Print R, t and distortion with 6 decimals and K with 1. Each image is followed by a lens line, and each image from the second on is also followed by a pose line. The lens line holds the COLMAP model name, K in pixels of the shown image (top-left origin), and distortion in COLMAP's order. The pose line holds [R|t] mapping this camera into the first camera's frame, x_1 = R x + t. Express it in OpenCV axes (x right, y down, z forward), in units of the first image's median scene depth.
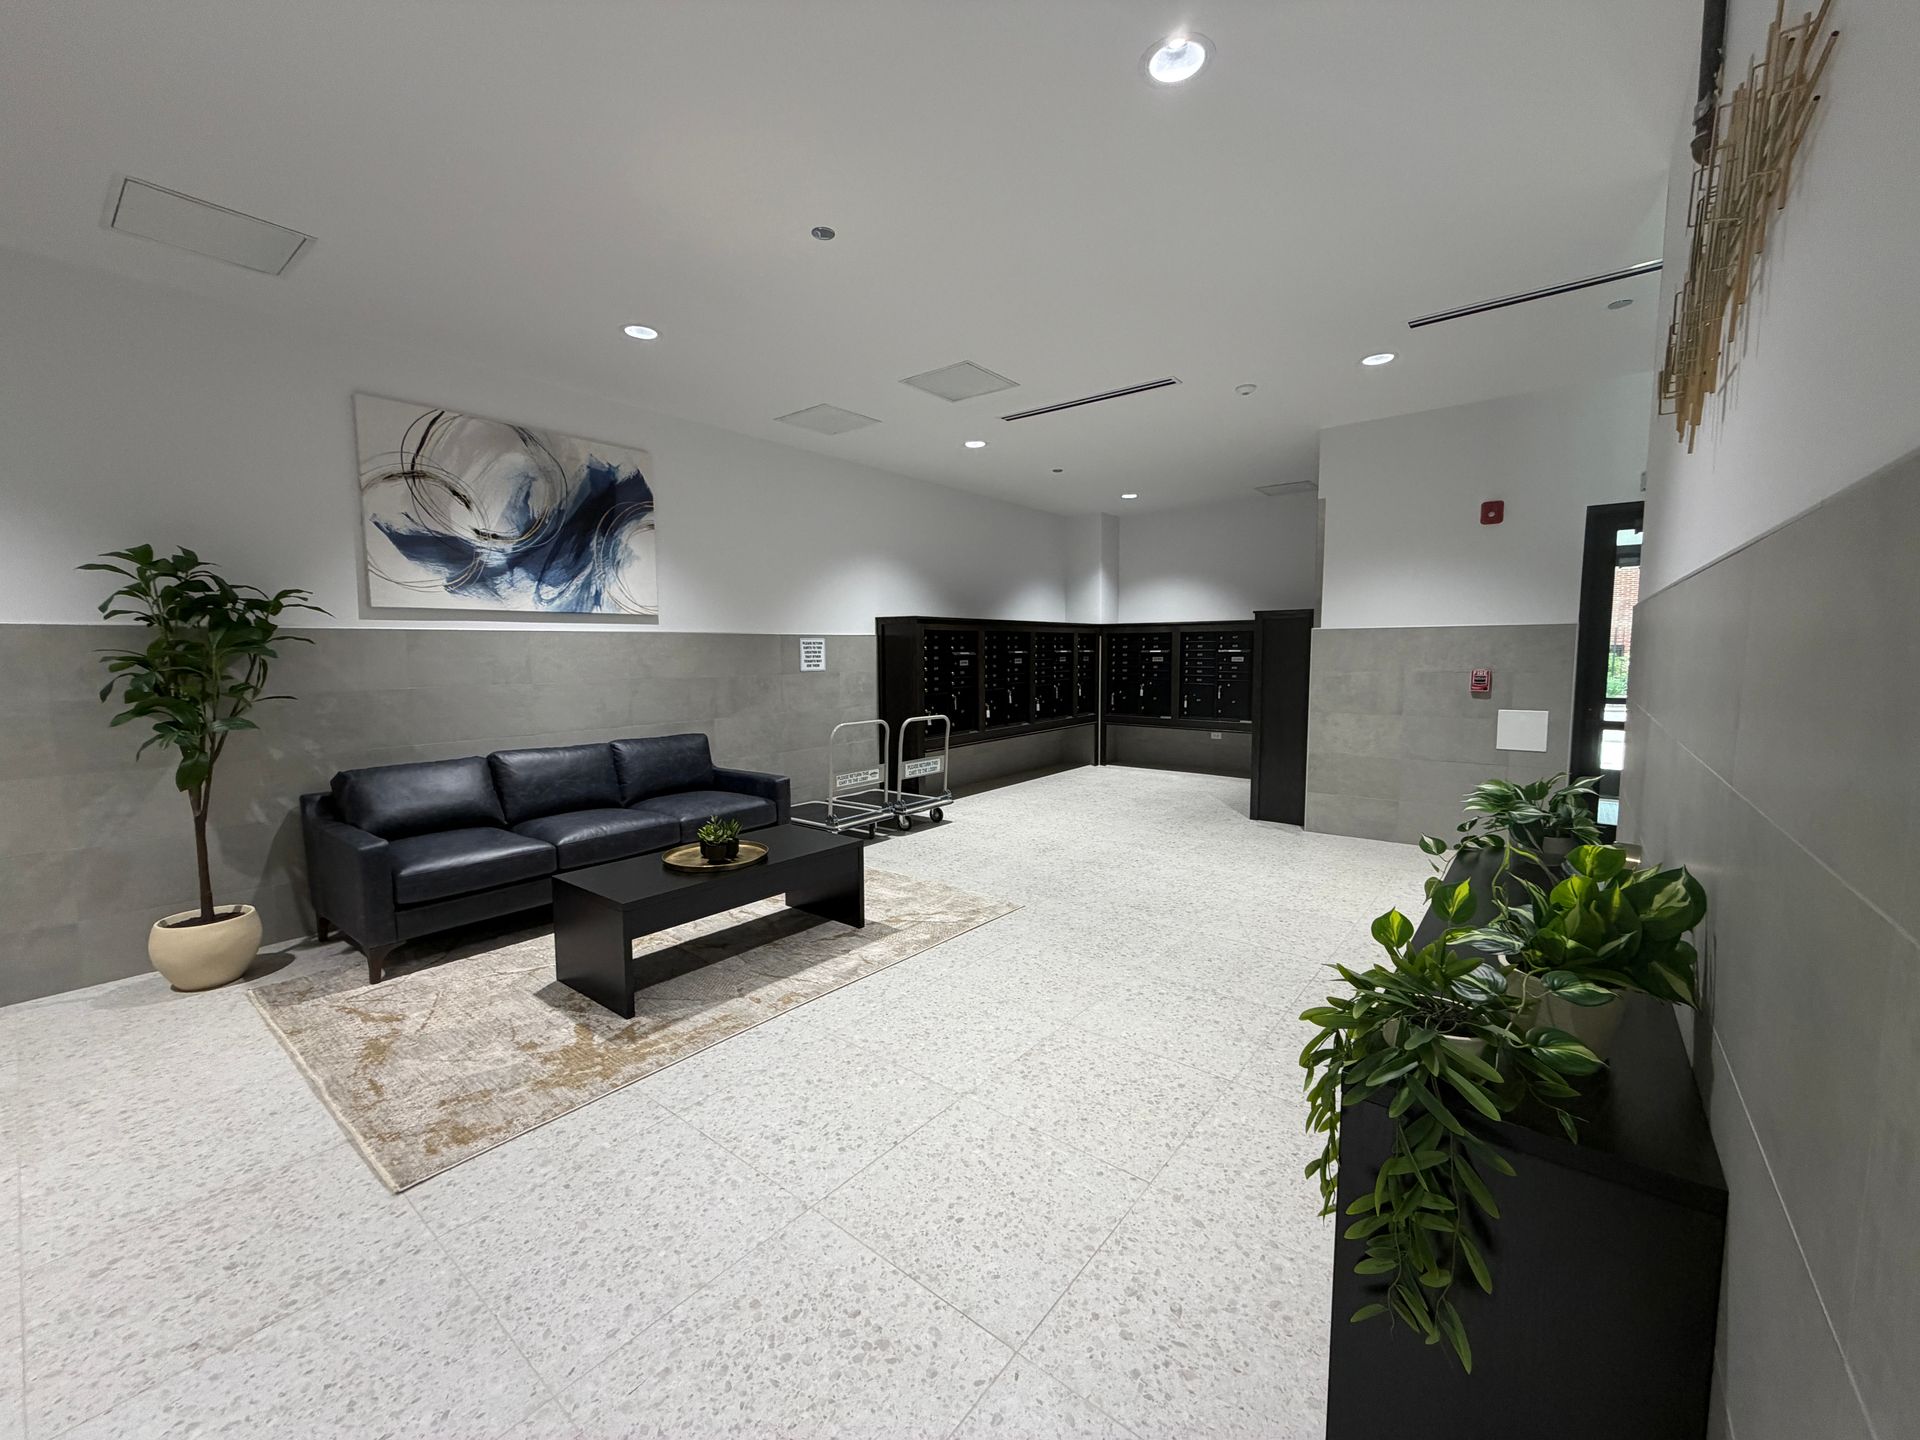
lens RADIAL K [[762.2, 0, 953.6], [0, 762.2, 719.5], [0, 0, 1]] dist [-0.000566, -0.000443]
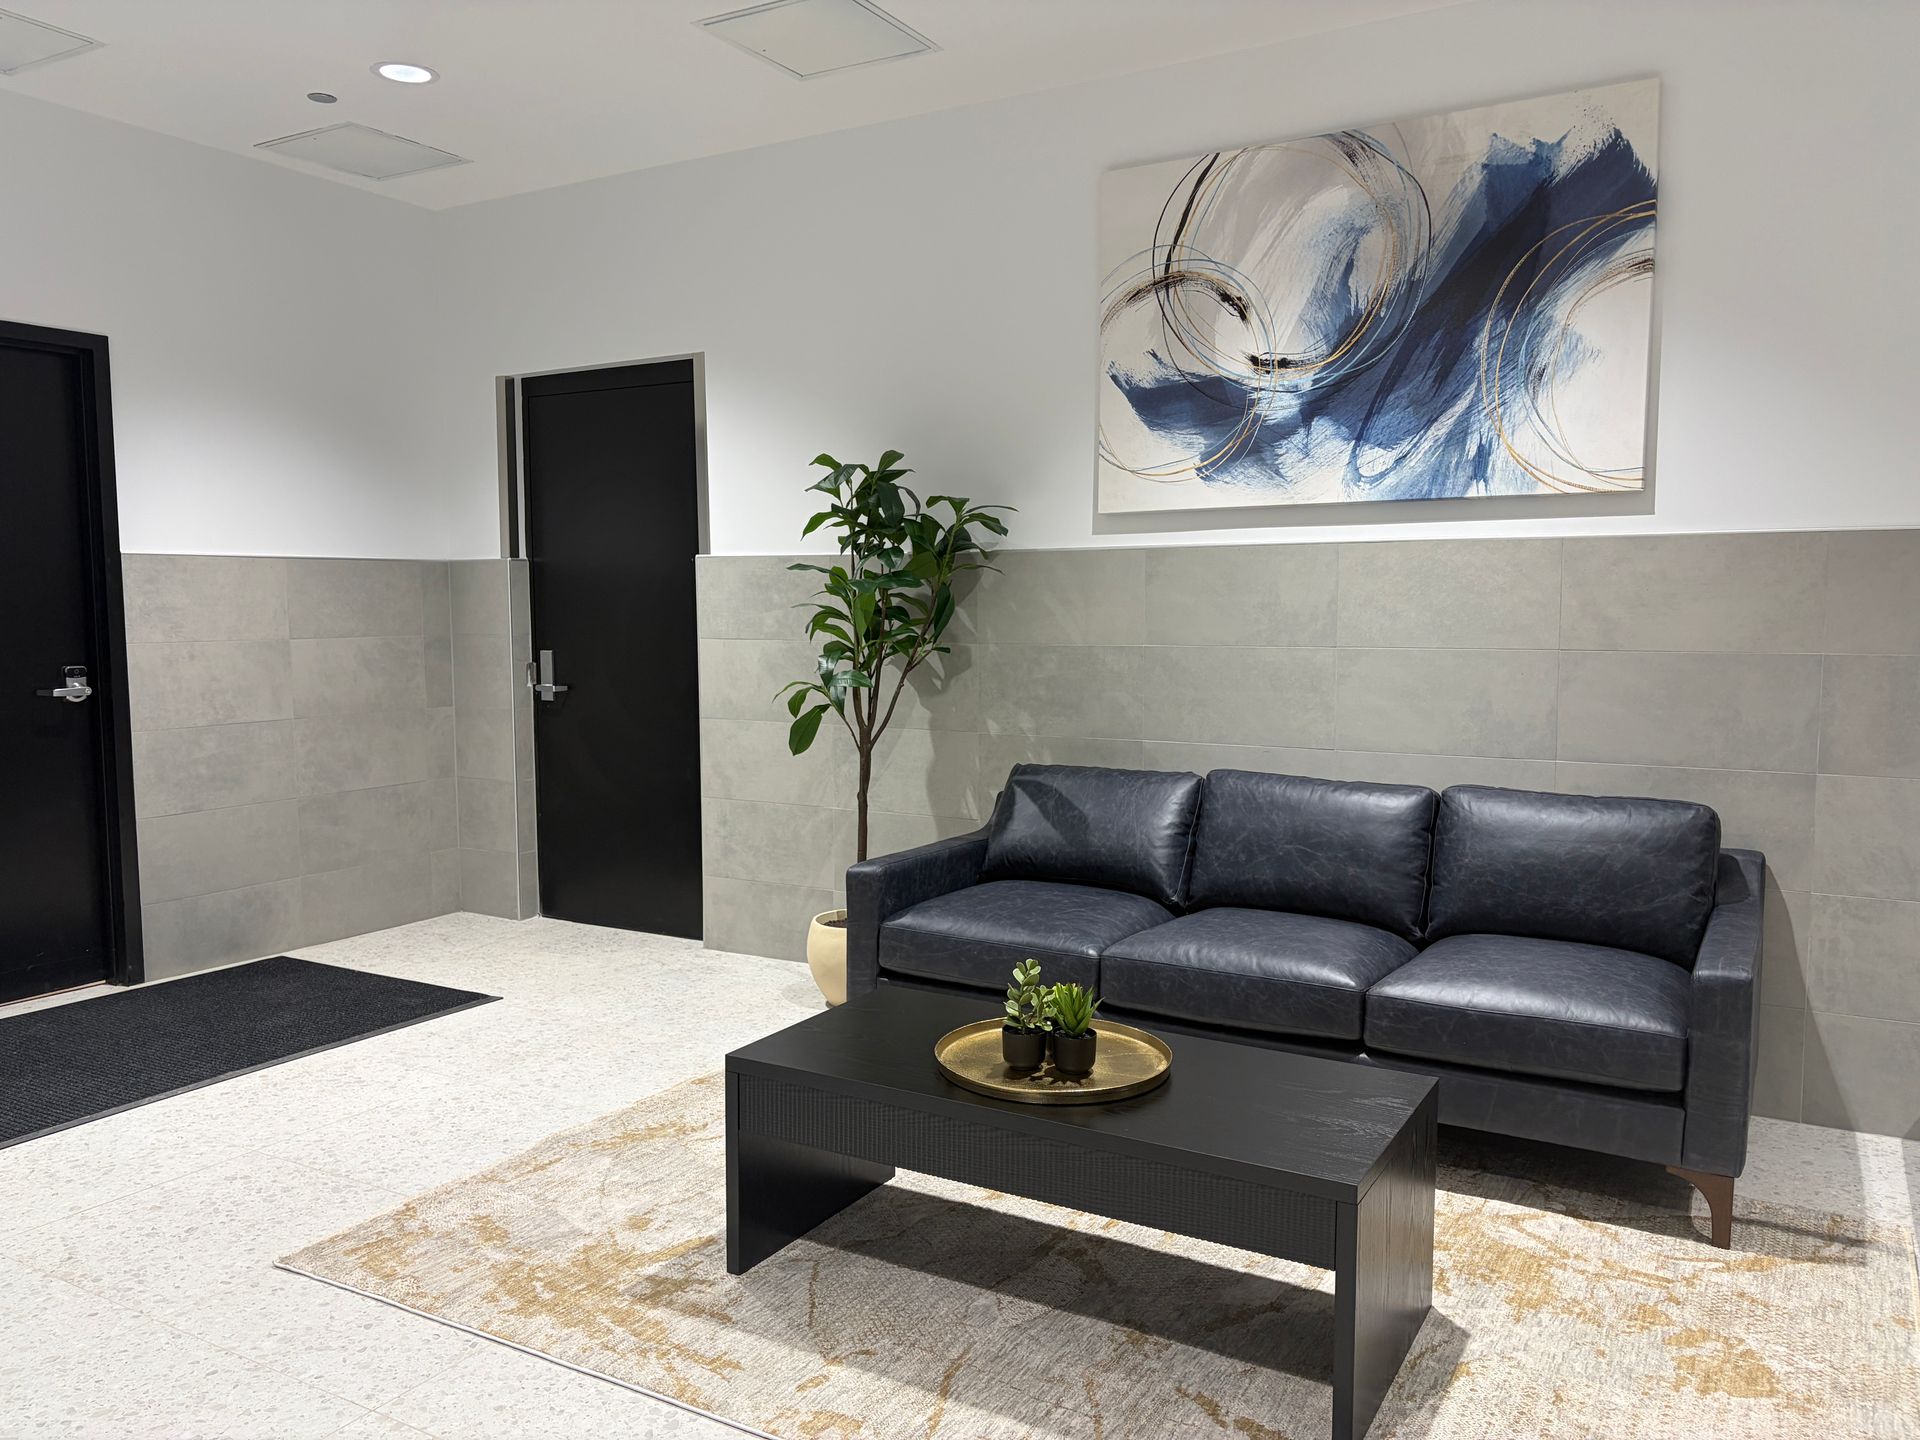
lens RADIAL K [[1452.2, 0, 965.1], [0, 1452.2, 724.2], [0, 0, 1]] dist [0.043125, -0.044500]
pose [[0.150019, 0.093548, -0.984247, 0.365412], [-0.087305, 0.992878, 0.081061, -0.054555], [0.984821, 0.073769, 0.157118, 0.626520]]
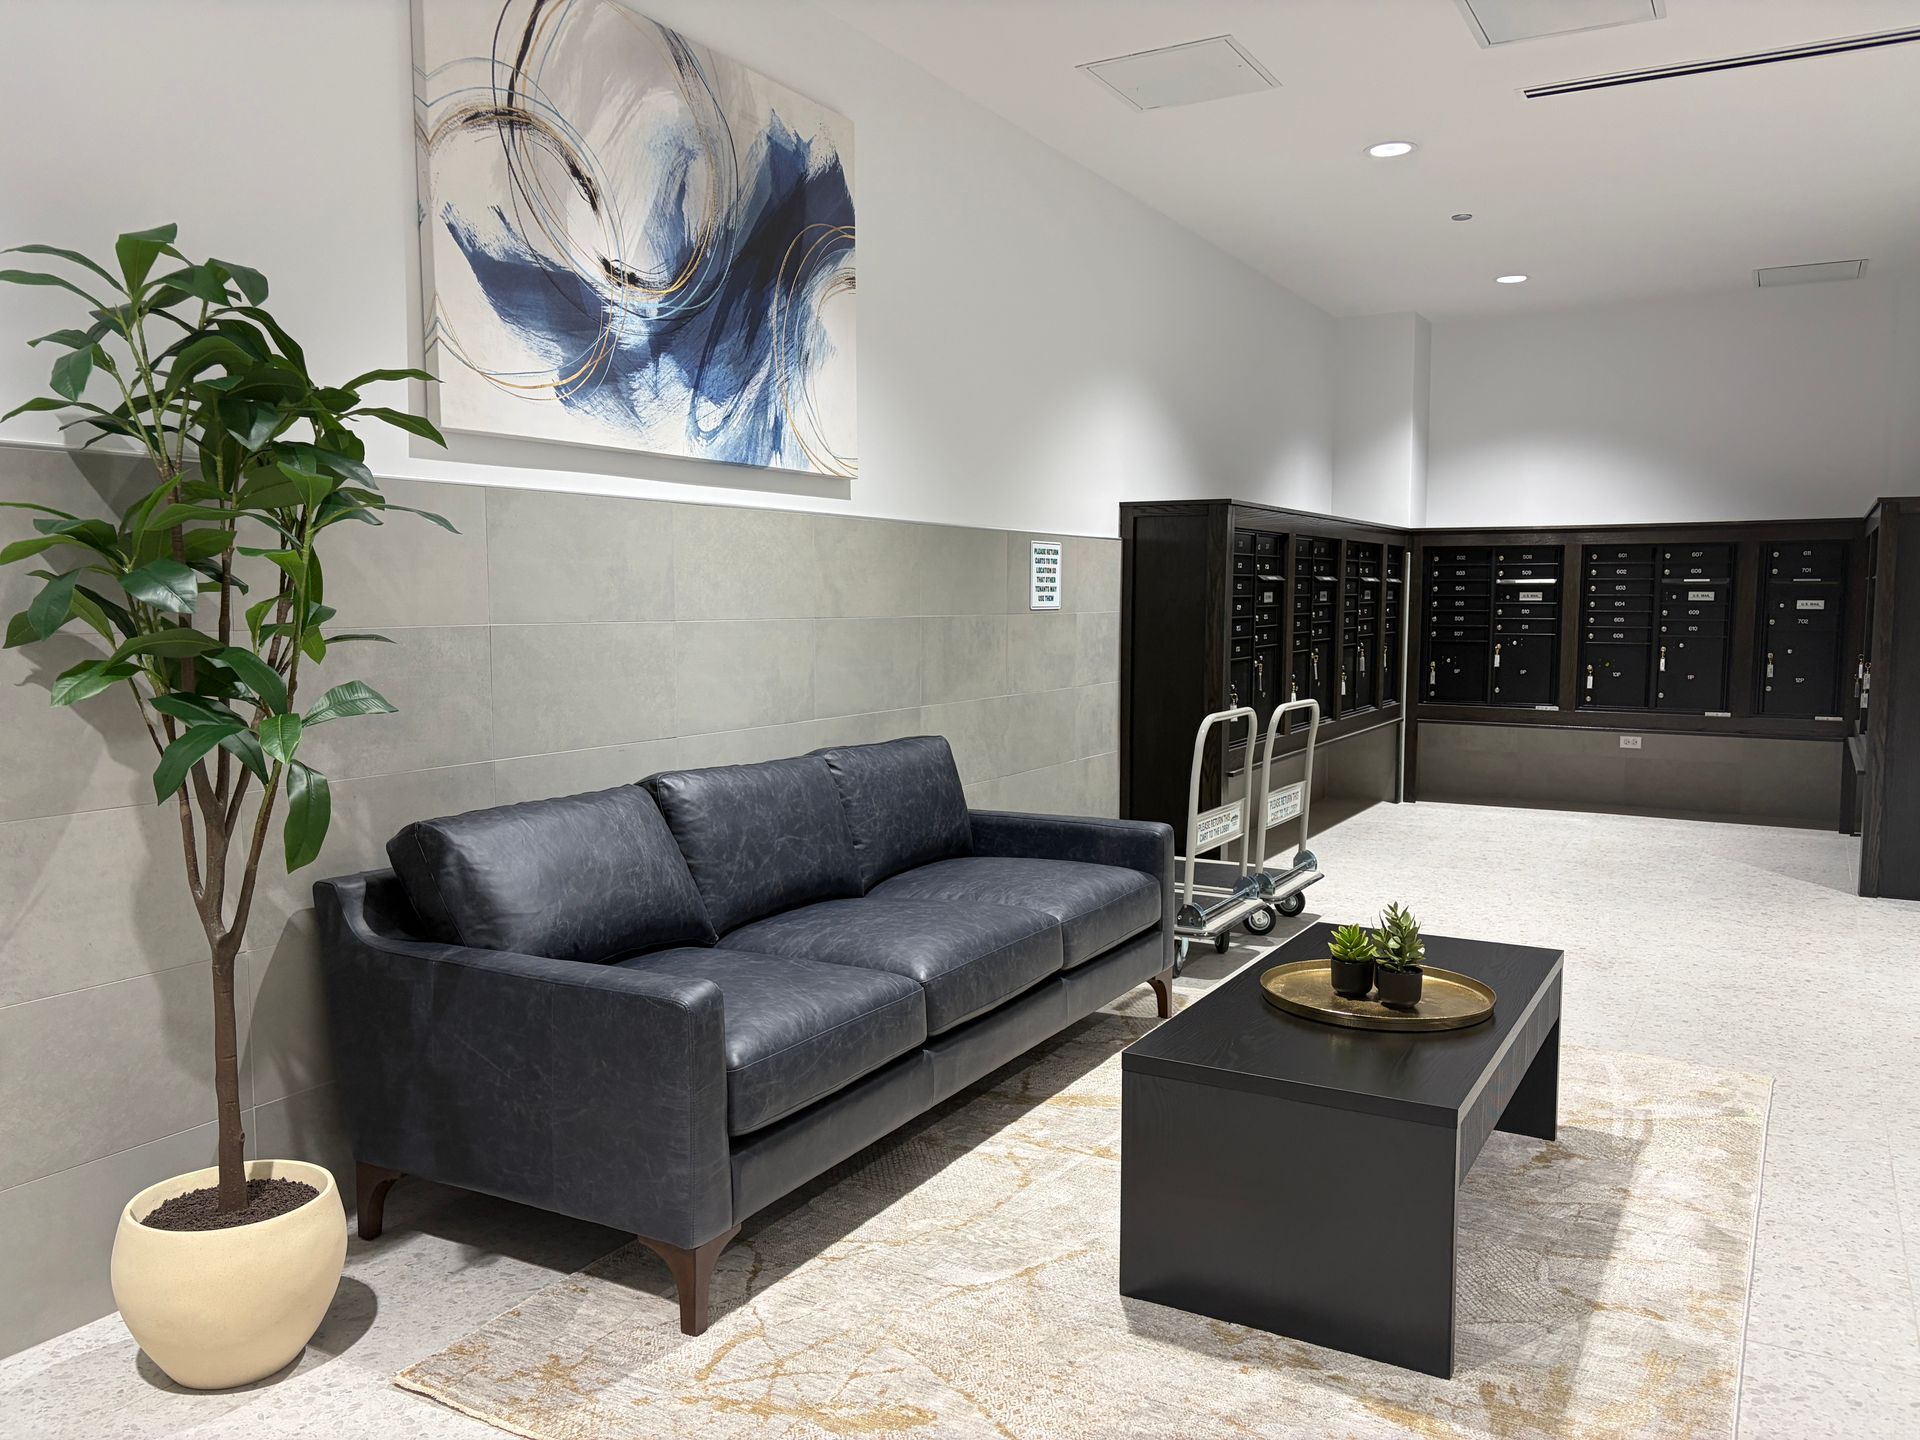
lens RADIAL K [[1452.2, 0, 965.1], [0, 1452.2, 724.2], [0, 0, 1]] dist [0.043125, -0.044500]
pose [[0.987600, -0.005298, 0.156899, -0.531360], [0.005726, 0.999981, -0.002278, 0.015885], [-0.156884, 0.003148, 0.987612, 0.144797]]
